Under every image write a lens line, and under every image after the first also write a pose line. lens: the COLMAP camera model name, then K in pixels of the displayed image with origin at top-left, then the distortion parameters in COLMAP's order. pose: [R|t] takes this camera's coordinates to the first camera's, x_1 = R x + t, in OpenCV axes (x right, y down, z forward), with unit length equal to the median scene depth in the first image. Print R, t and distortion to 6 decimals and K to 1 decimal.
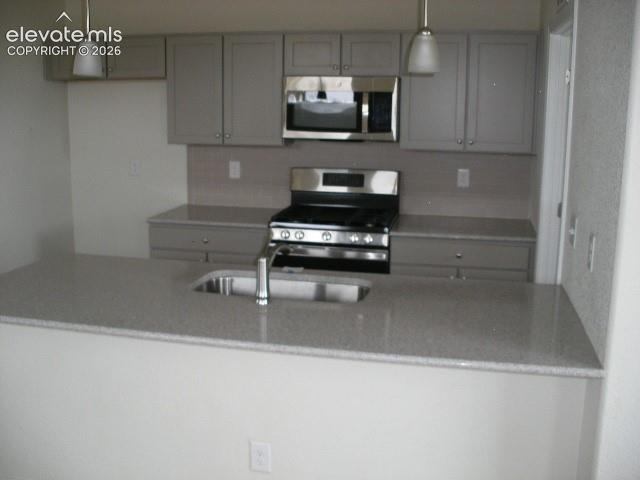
lens RADIAL K [[680.6, 0, 320.0], [0, 680.6, 240.0], [0, 0, 1]] dist [-0.221367, 0.262590]
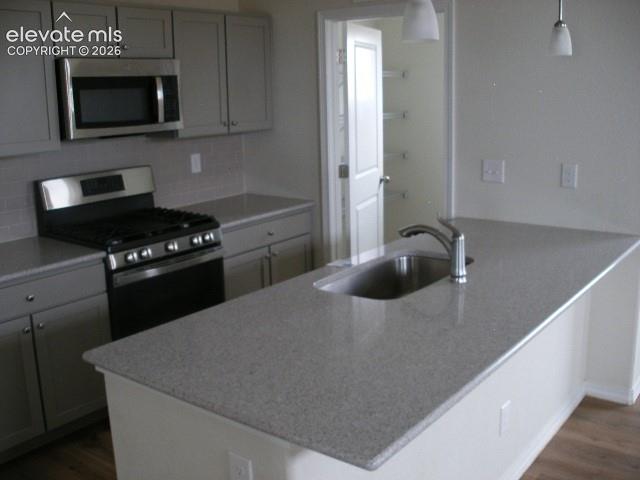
lens RADIAL K [[680.6, 0, 320.0], [0, 680.6, 240.0], [0, 0, 1]] dist [-0.221367, 0.262590]
pose [[0.422382, -0.219258, 0.879500, -0.645399], [0.207664, 0.967902, 0.141566, -0.093053], [-0.882309, 0.122845, 0.454356, 0.450651]]
